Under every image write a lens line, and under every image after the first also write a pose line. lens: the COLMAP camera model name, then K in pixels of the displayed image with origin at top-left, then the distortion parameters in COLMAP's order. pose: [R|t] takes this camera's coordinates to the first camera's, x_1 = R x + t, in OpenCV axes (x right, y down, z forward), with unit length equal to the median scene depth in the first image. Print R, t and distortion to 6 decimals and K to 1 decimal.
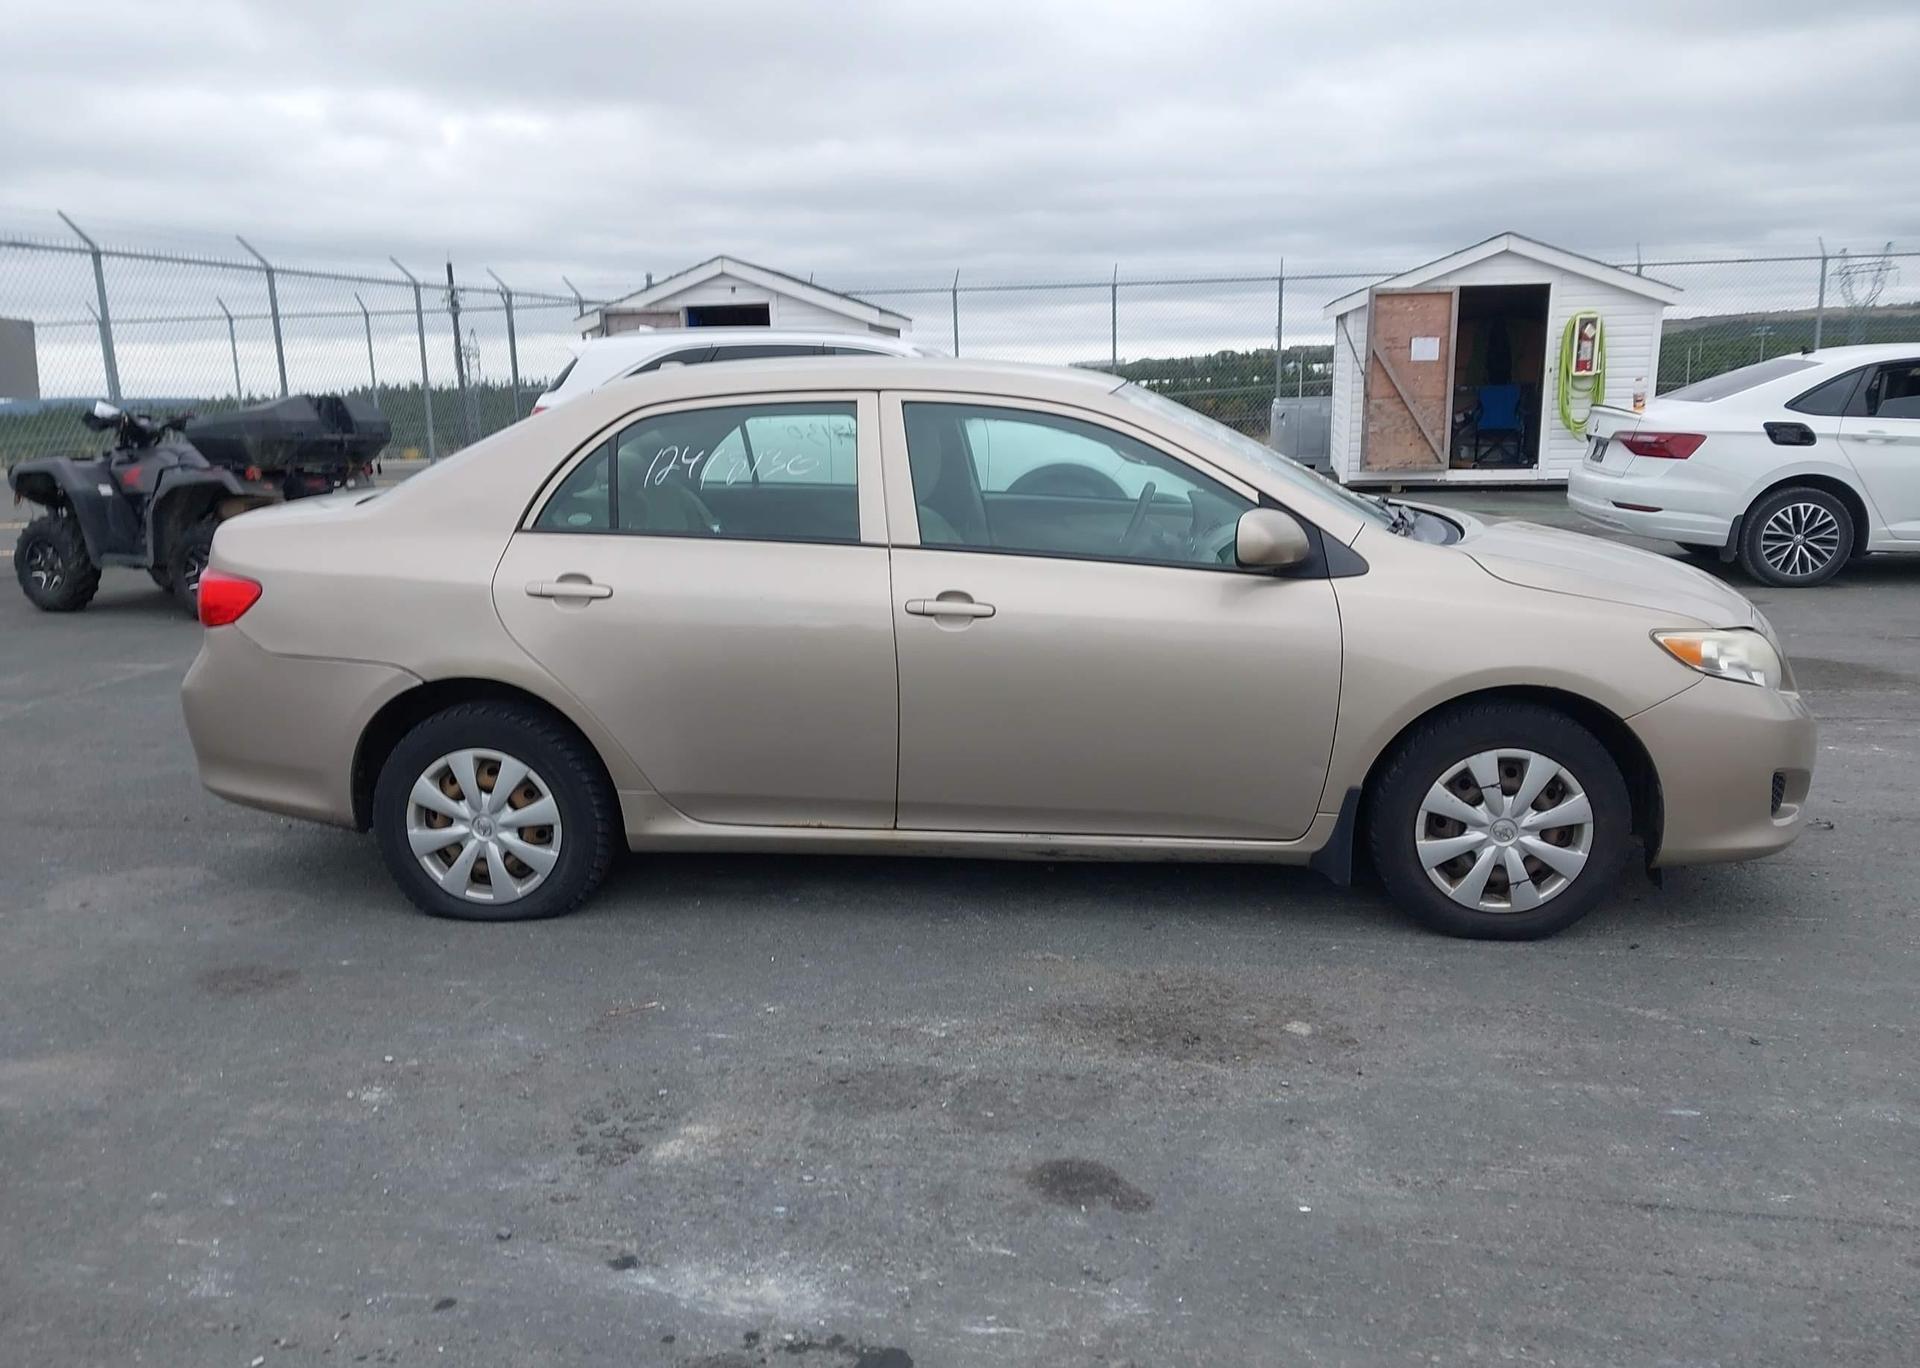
lens RADIAL K [[1499.9, 0, 981.3], [0, 1499.9, 682.5], [0, 0, 1]] dist [0.036039, -0.018761]
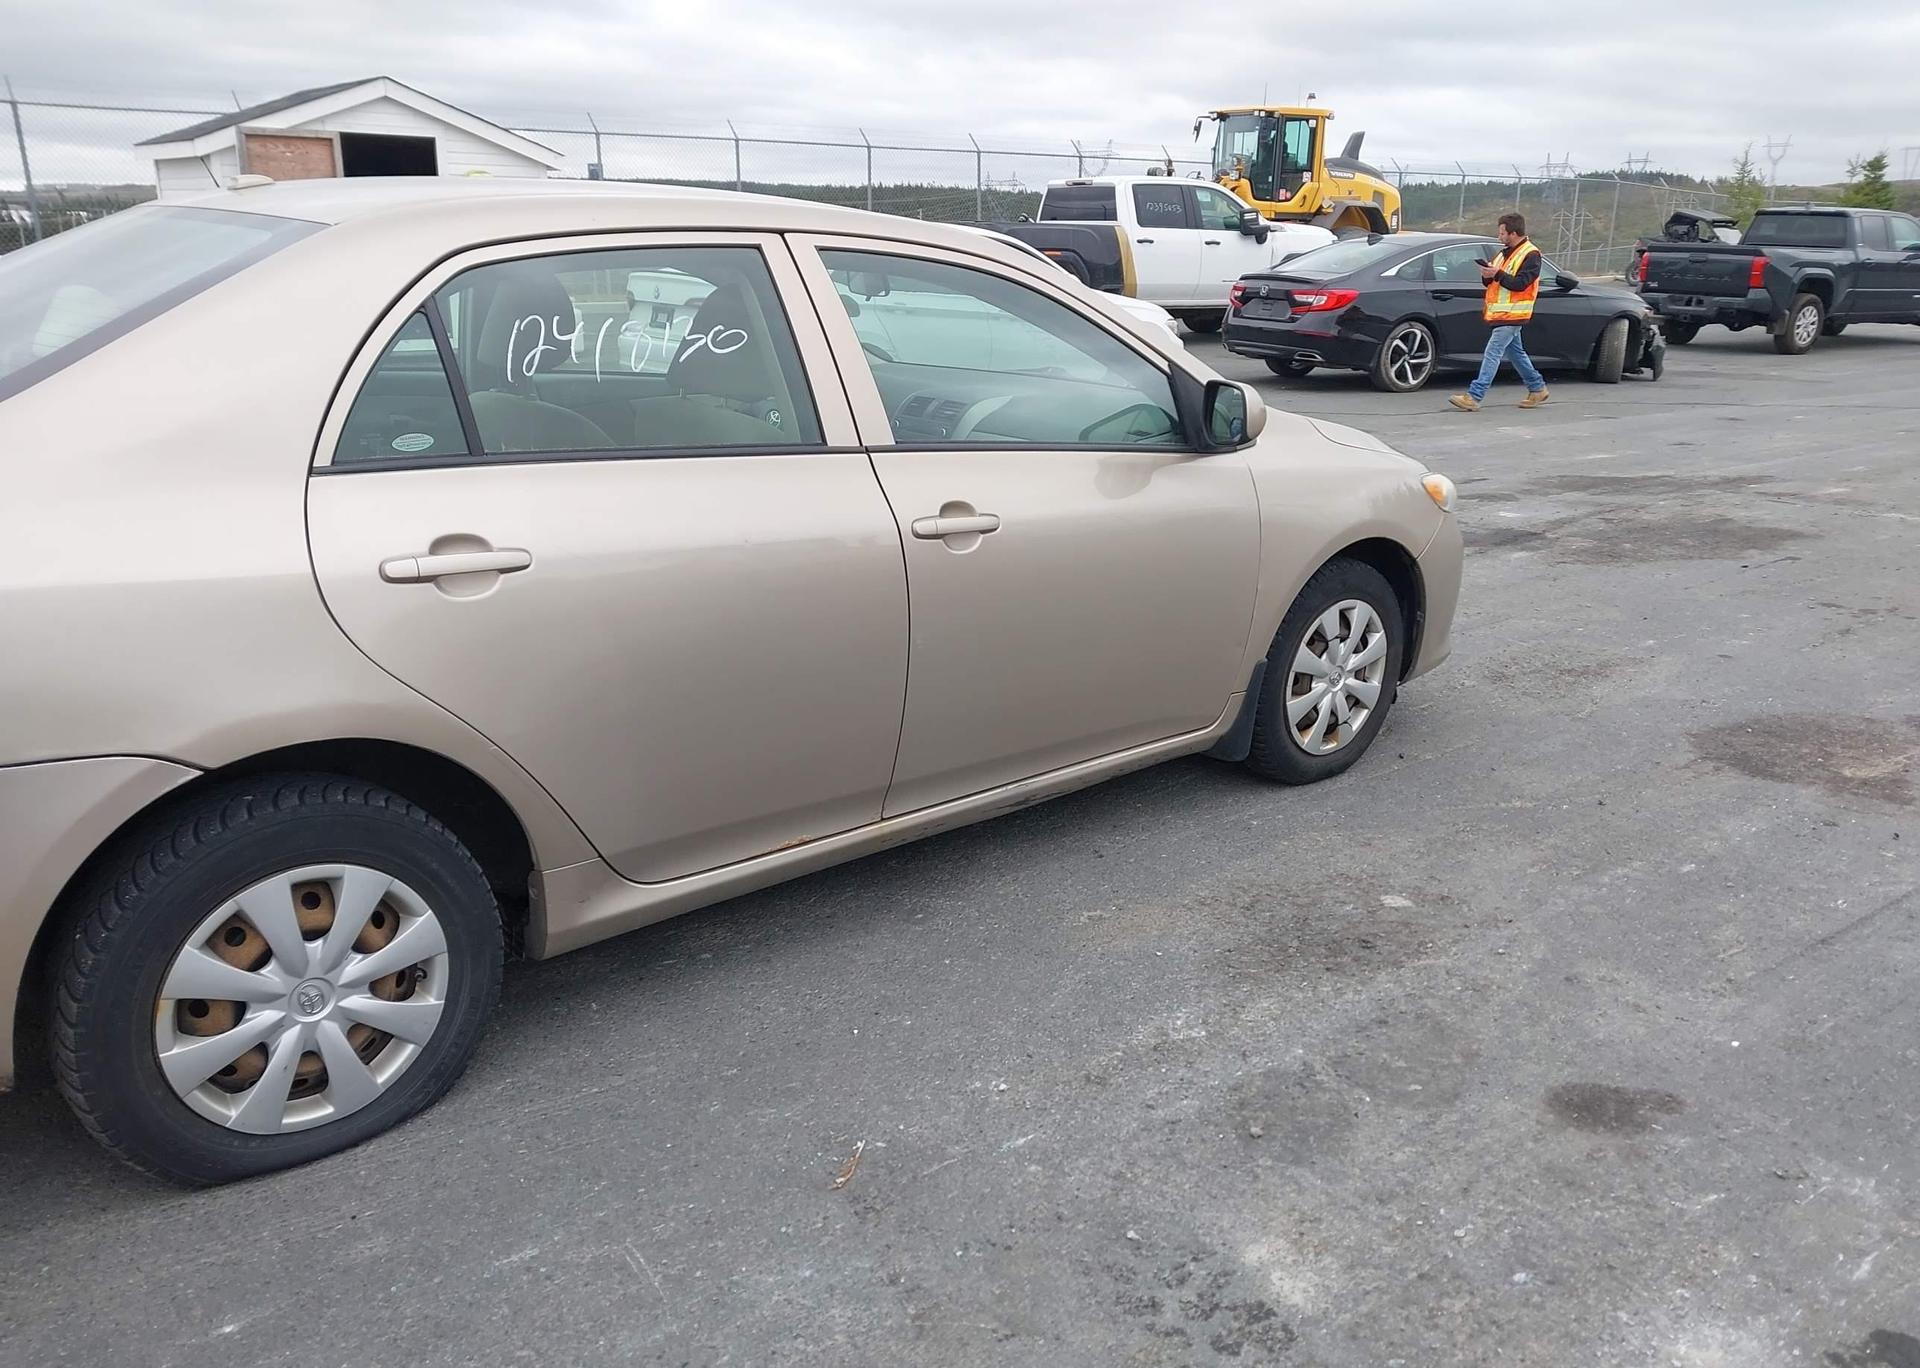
lens RADIAL K [[1499.9, 0, 981.3], [0, 1499.9, 682.5], [0, 0, 1]] dist [0.036039, -0.018761]
pose [[0.675177, -0.183342, 0.714508, -0.574475], [0.122691, 0.983040, 0.136309, -0.071928], [-0.727381, -0.004369, 0.686220, 0.449252]]
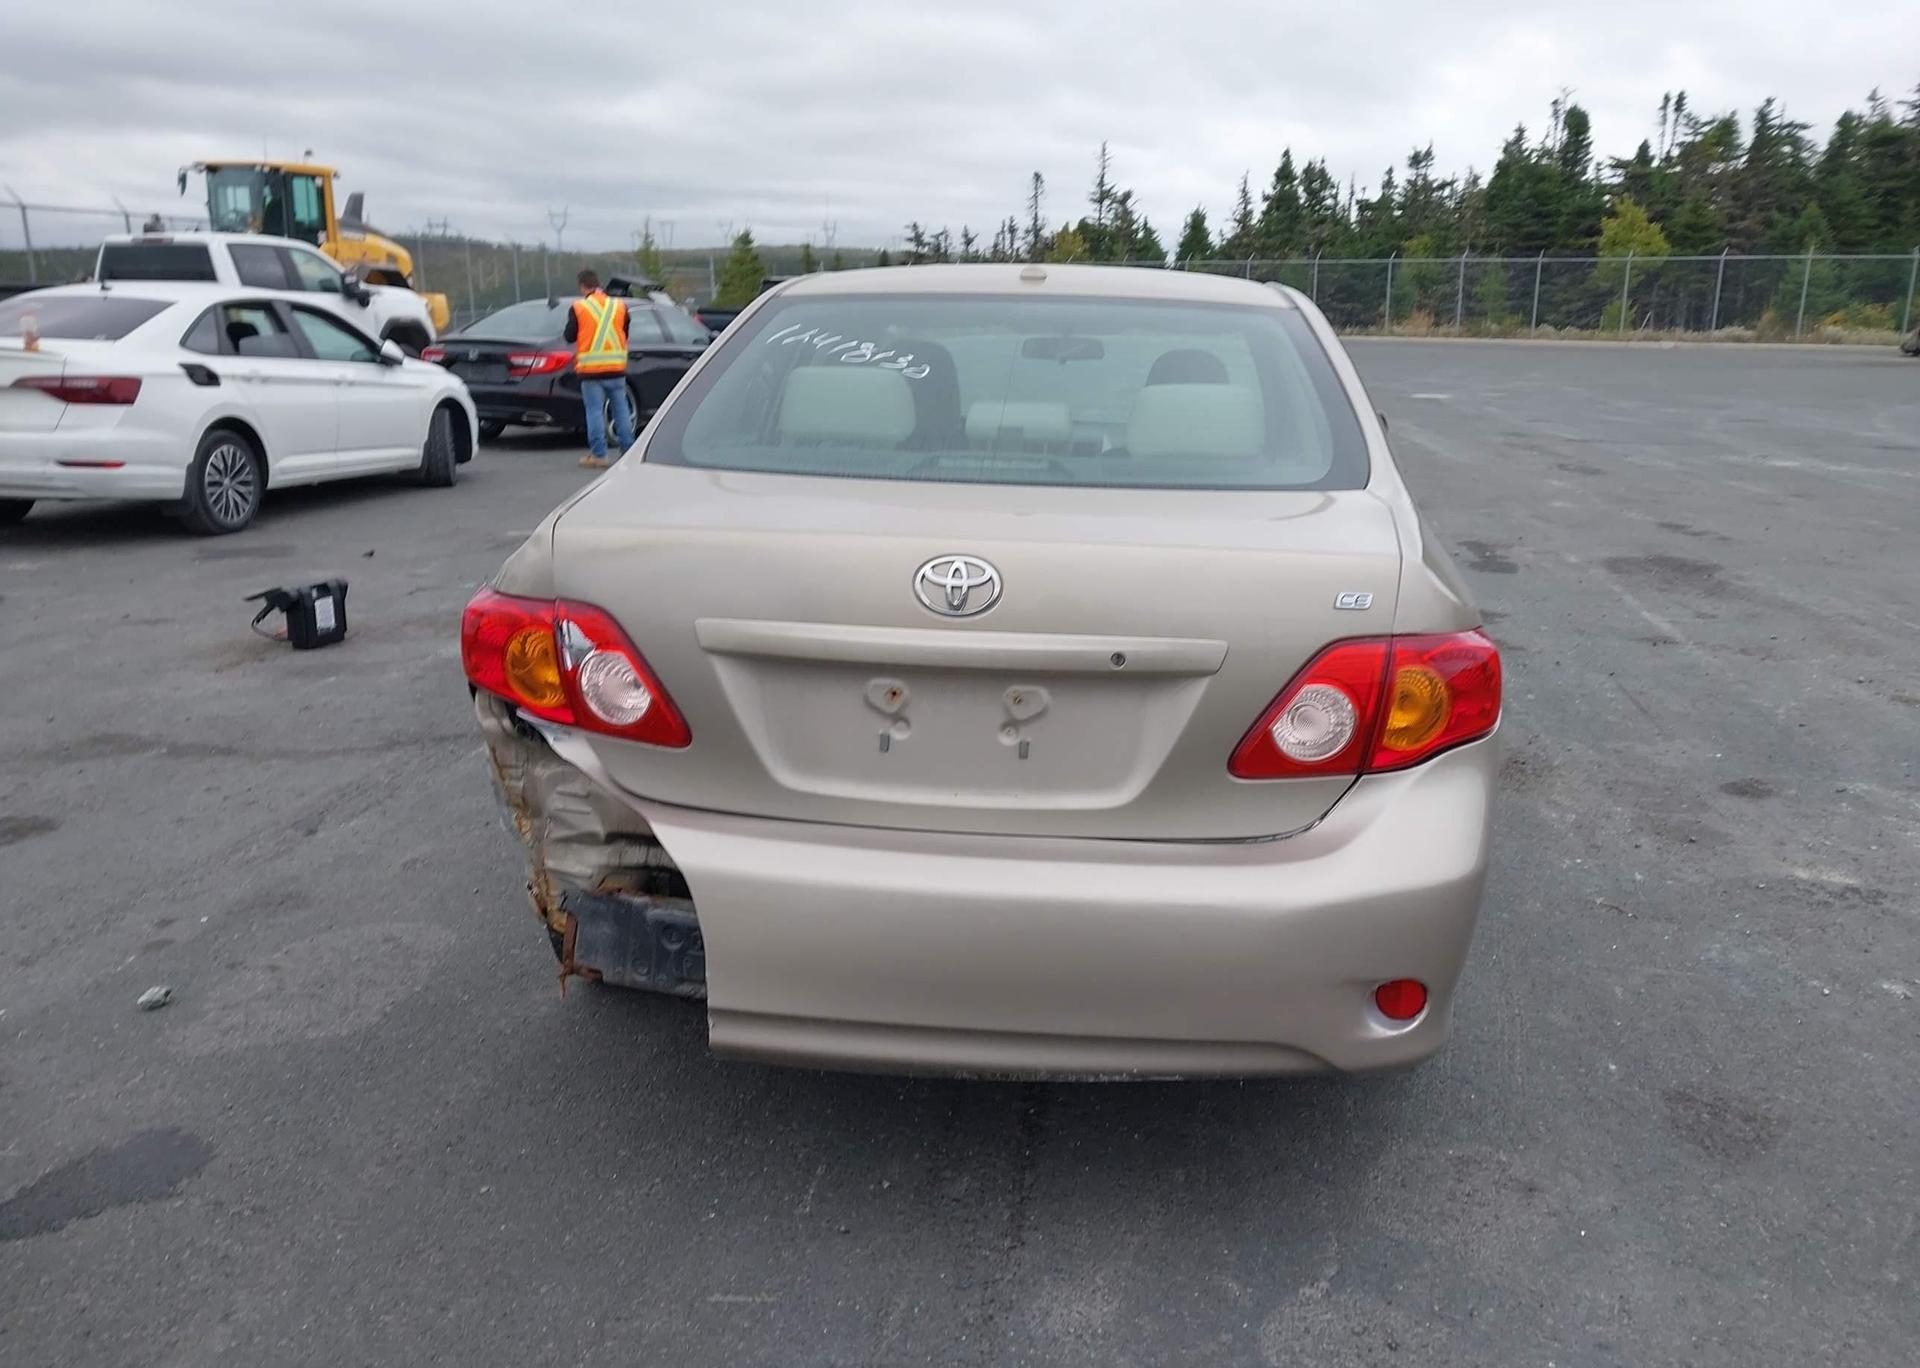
lens RADIAL K [[1551.1, 0, 1013.7], [0, 1551.1, 684.4], [0, 0, 1]] dist [-0.008013, -0.006408]
pose [[0.015480, -0.216330, 0.976198, -1.086198], [0.189500, 0.959255, 0.209571, -0.200547], [-0.981759, 0.181745, 0.055844, 1.137431]]
